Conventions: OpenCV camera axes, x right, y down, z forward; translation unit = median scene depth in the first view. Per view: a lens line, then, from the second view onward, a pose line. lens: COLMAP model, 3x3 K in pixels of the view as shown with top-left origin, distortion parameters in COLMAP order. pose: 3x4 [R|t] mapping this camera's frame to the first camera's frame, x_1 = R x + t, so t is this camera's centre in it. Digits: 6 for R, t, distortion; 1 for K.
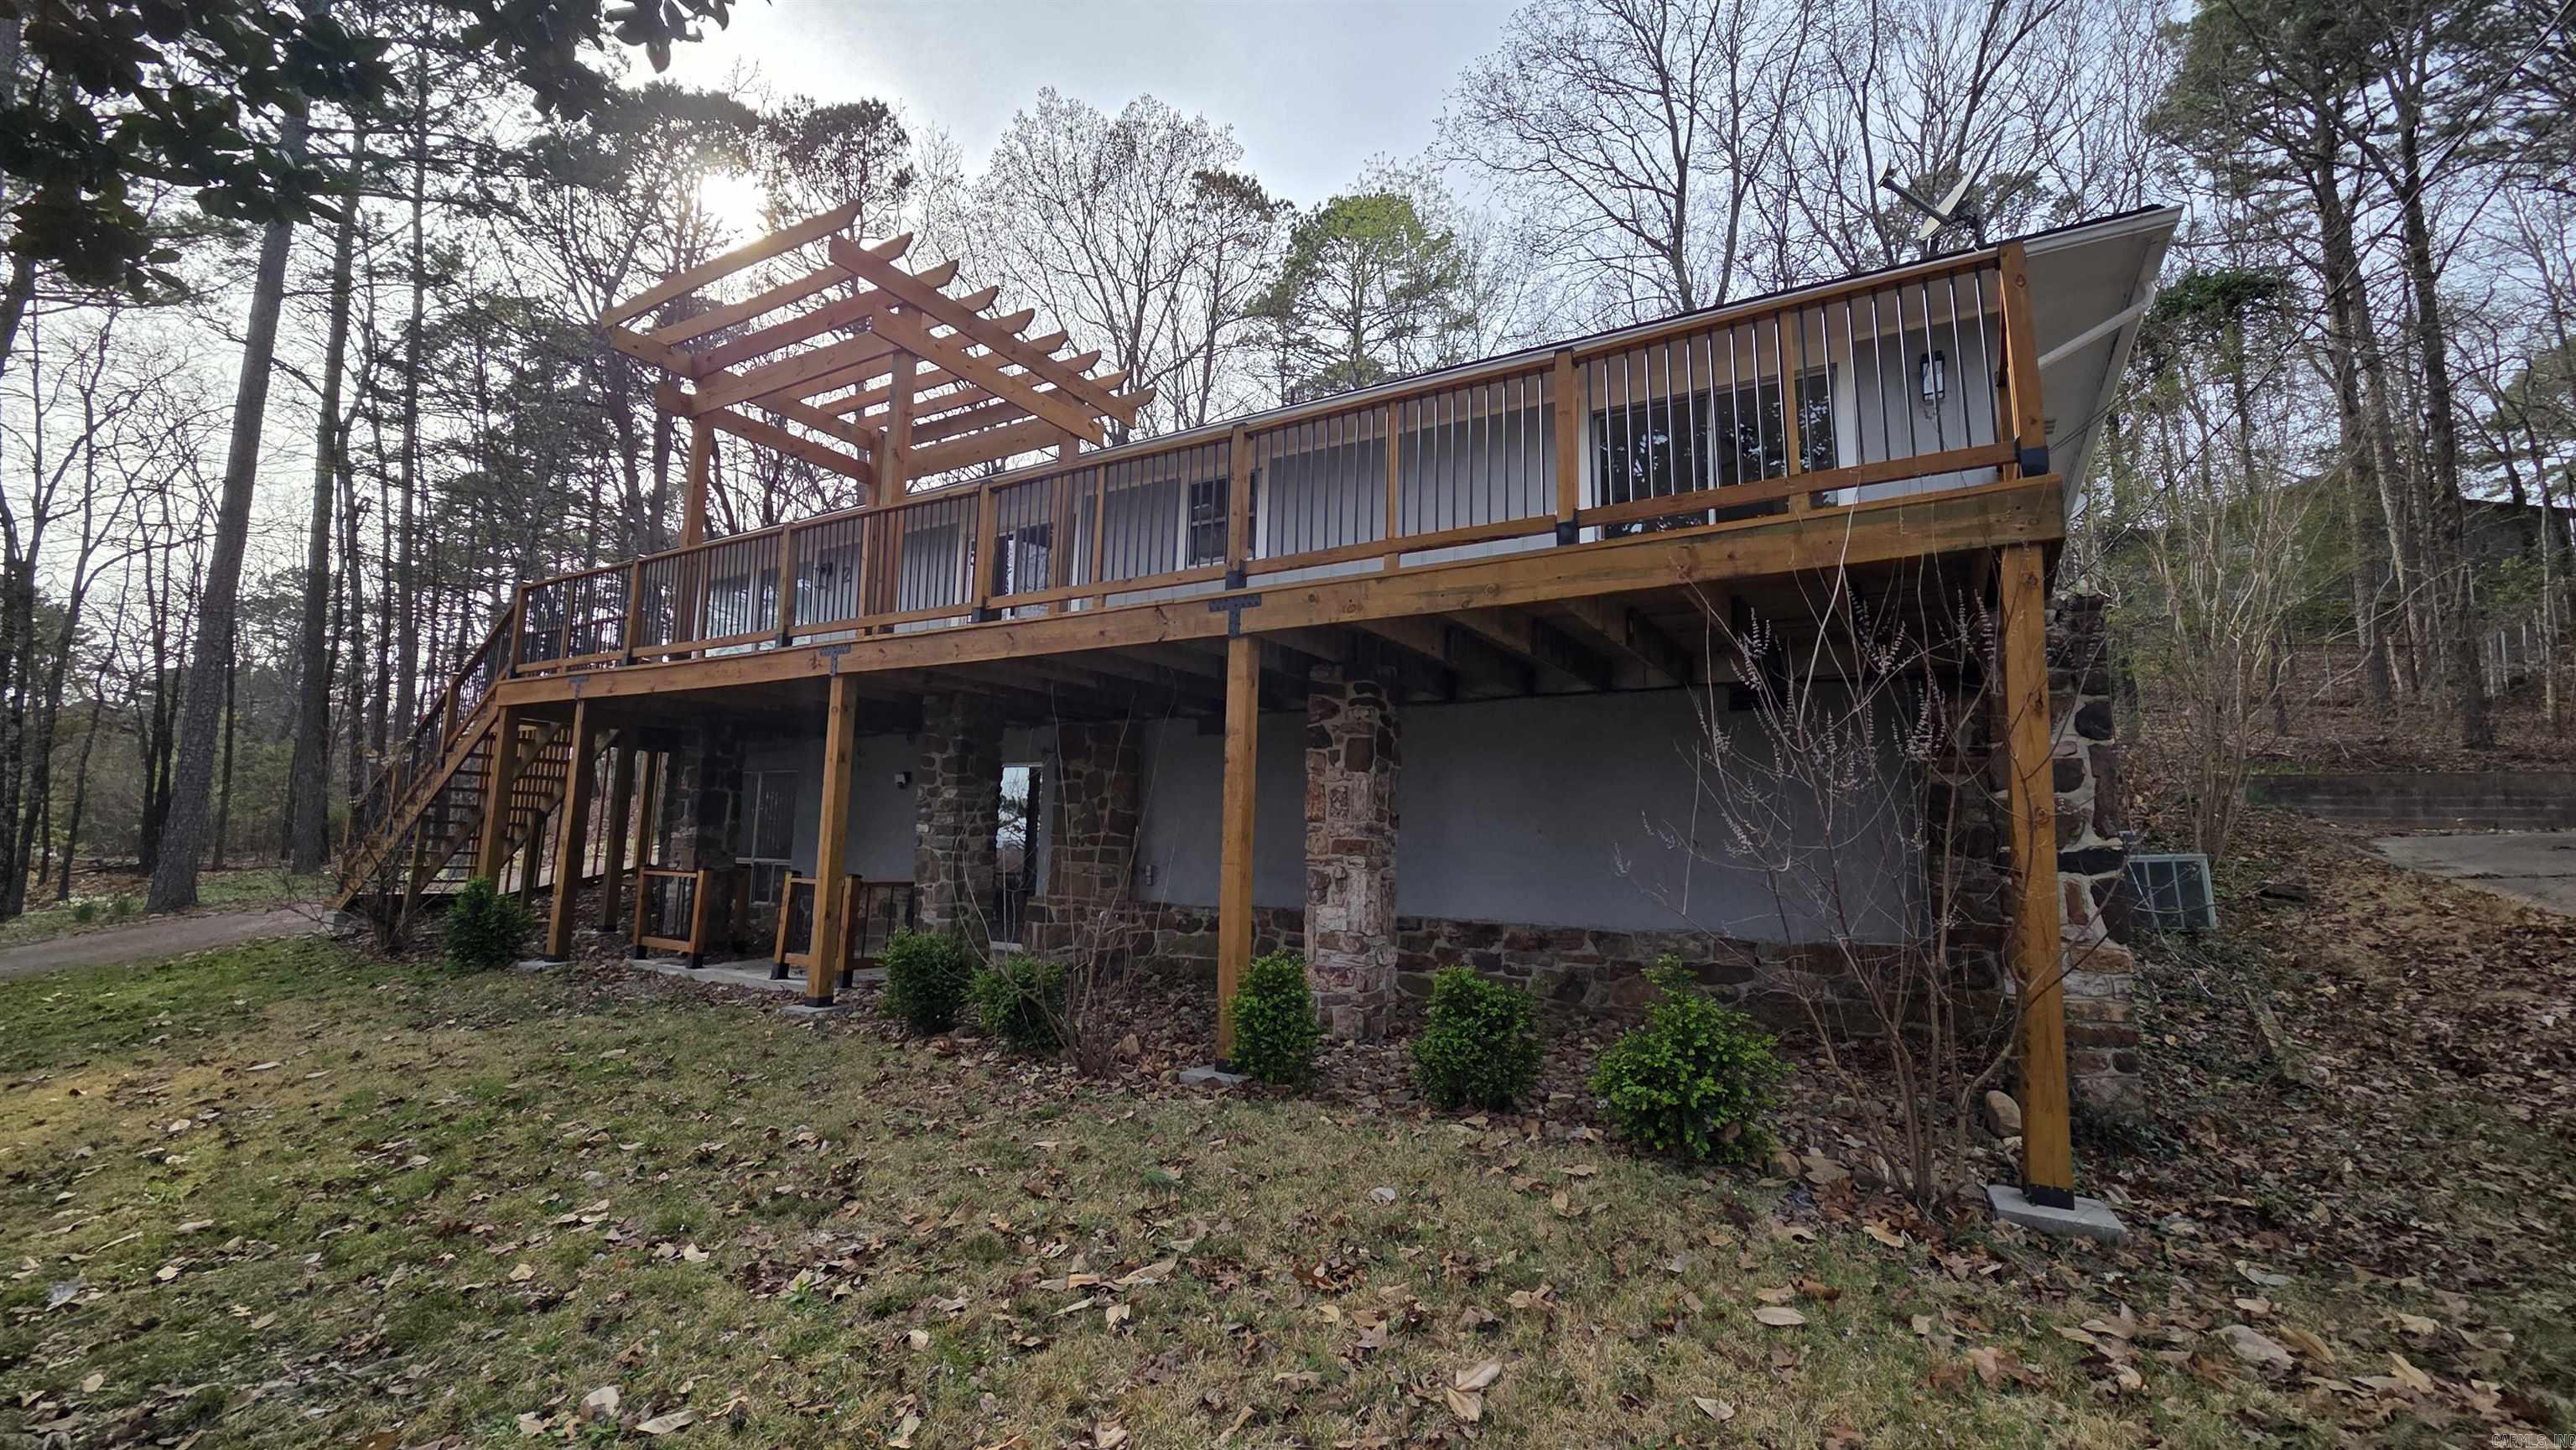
lens RADIAL K [[1051.5, 0, 1292.3], [0, 1051.5, 729.0], [0, 0, 1]] dist [0.006708, -0.001177]
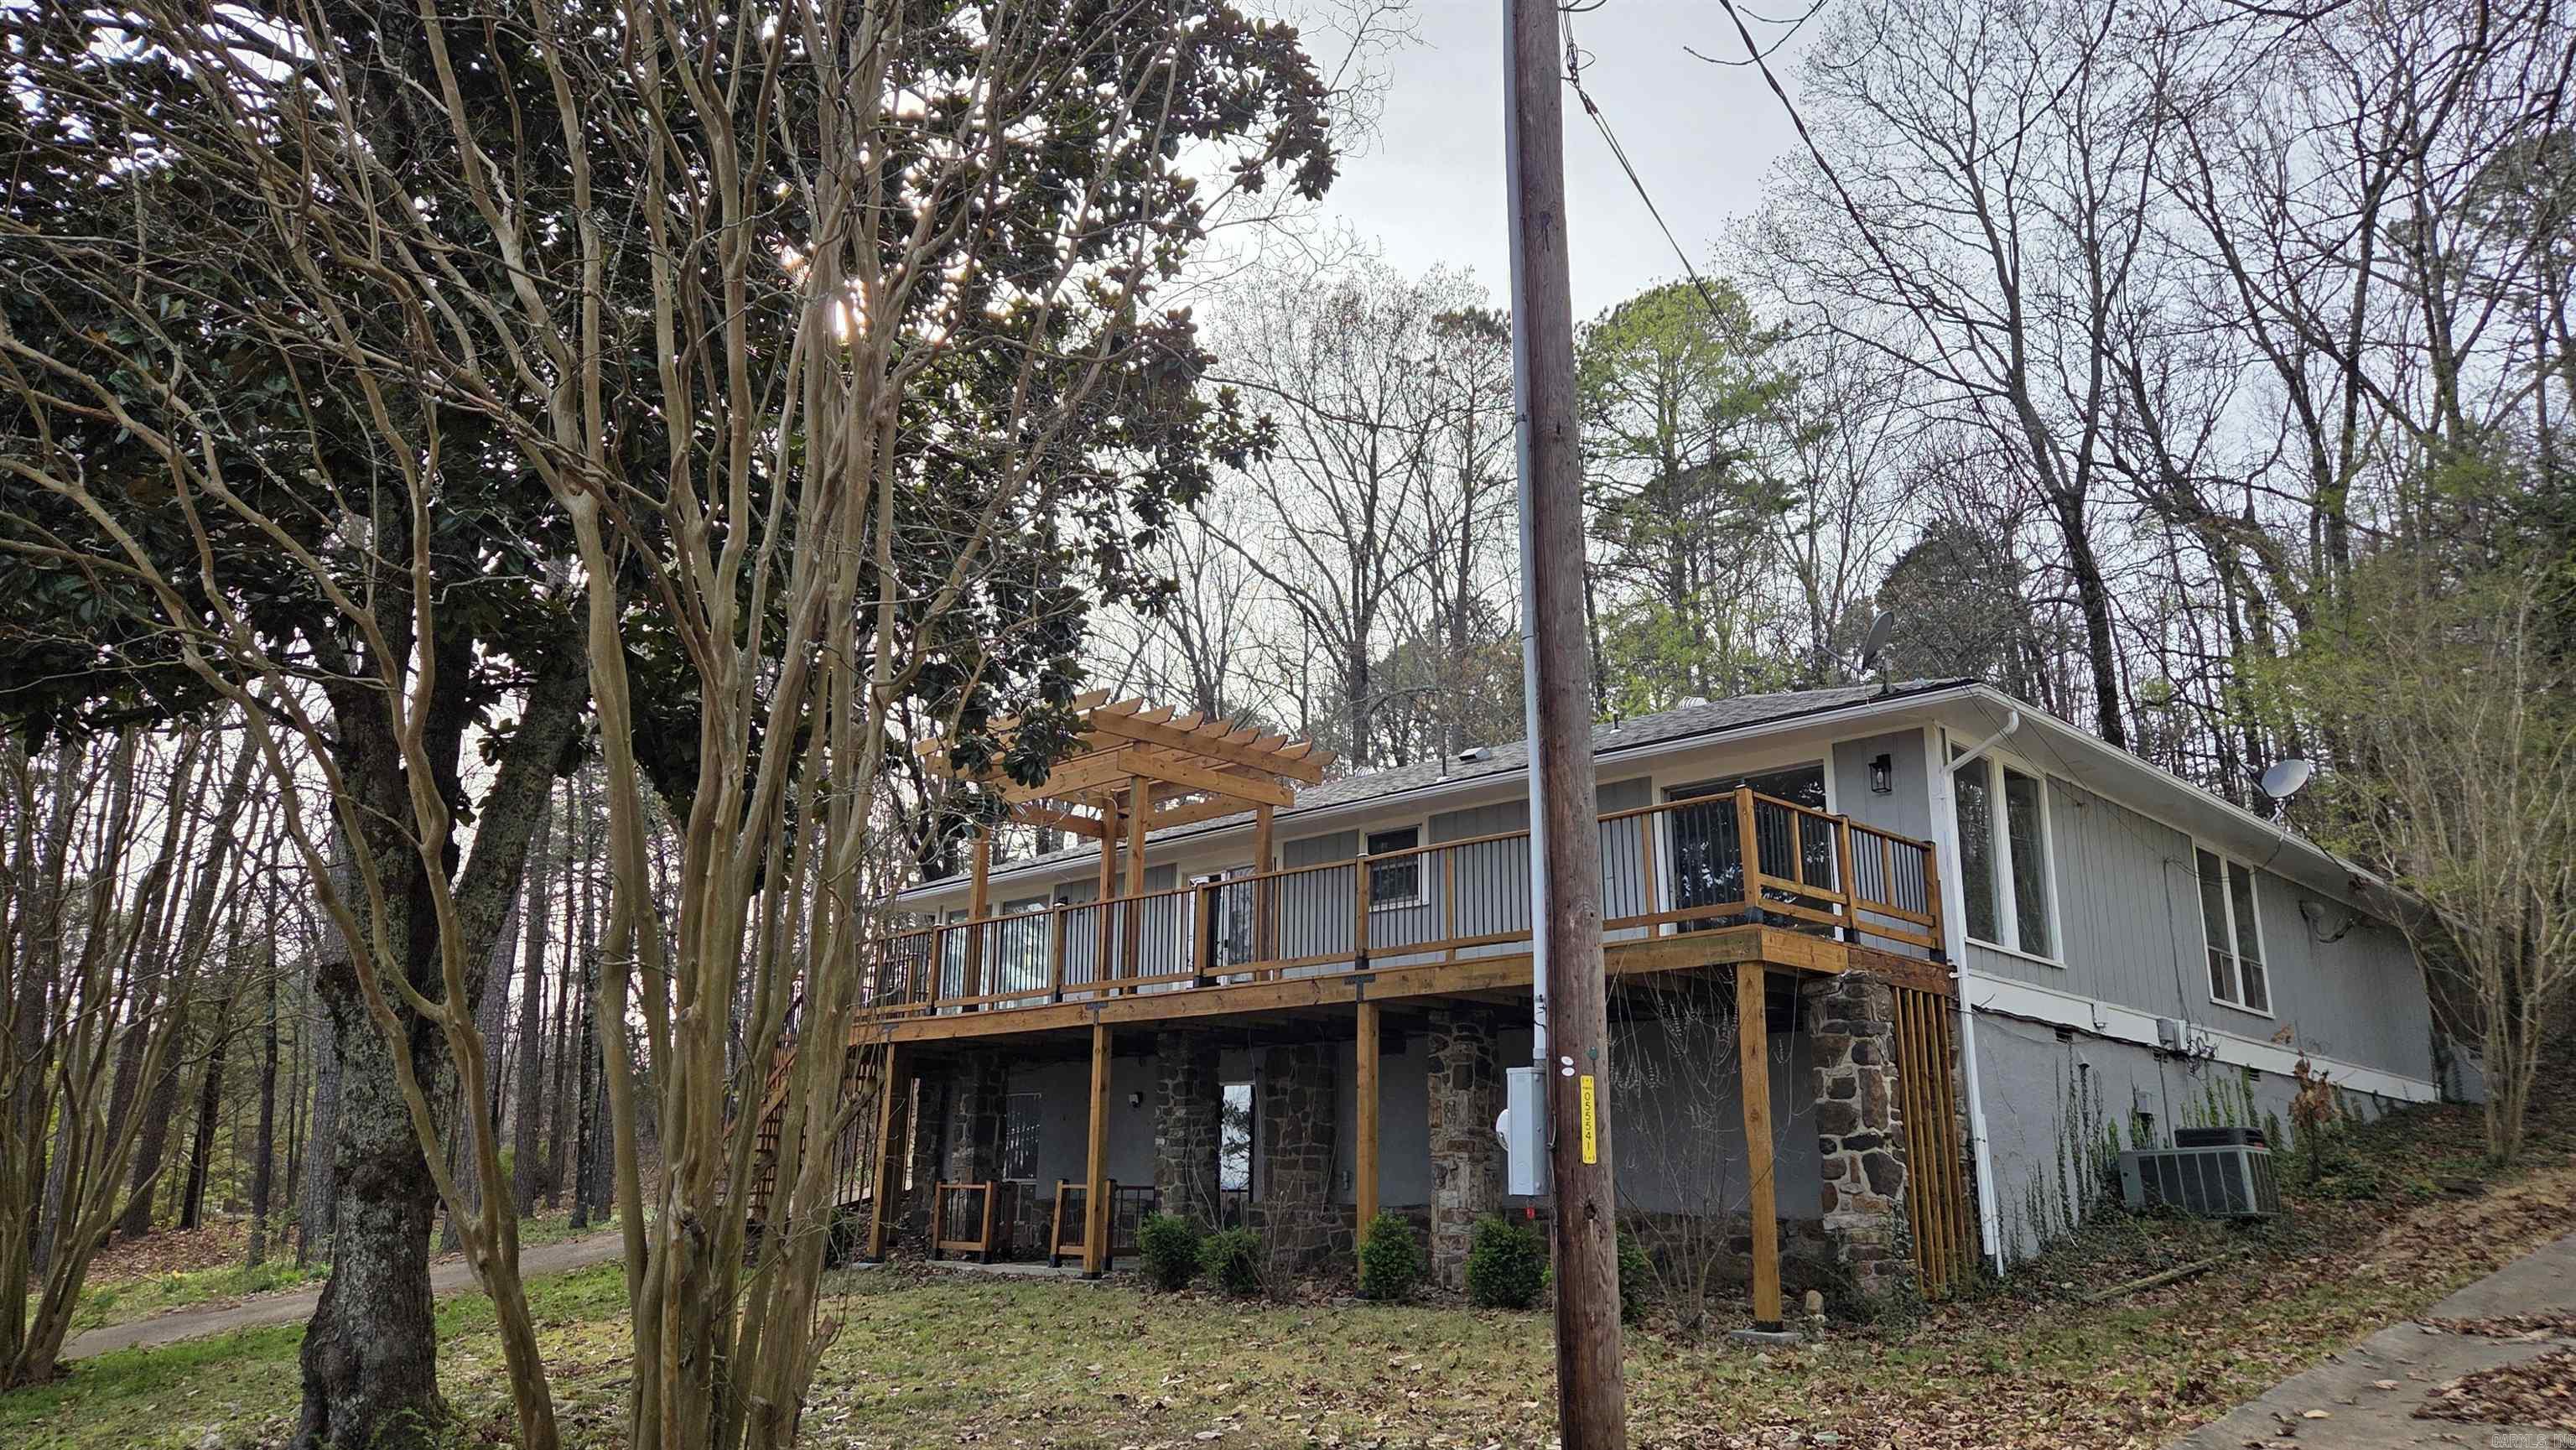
lens RADIAL K [[1765.2, 0, 1293.7], [0, 1765.2, 721.1], [0, 0, 1]] dist [0.066996, -0.003548]
pose [[0.970831, -0.075878, -0.227440, 0.358912], [0.042063, 0.987792, -0.149995, -0.085828], [0.236045, 0.136053, 0.962171, -1.186774]]
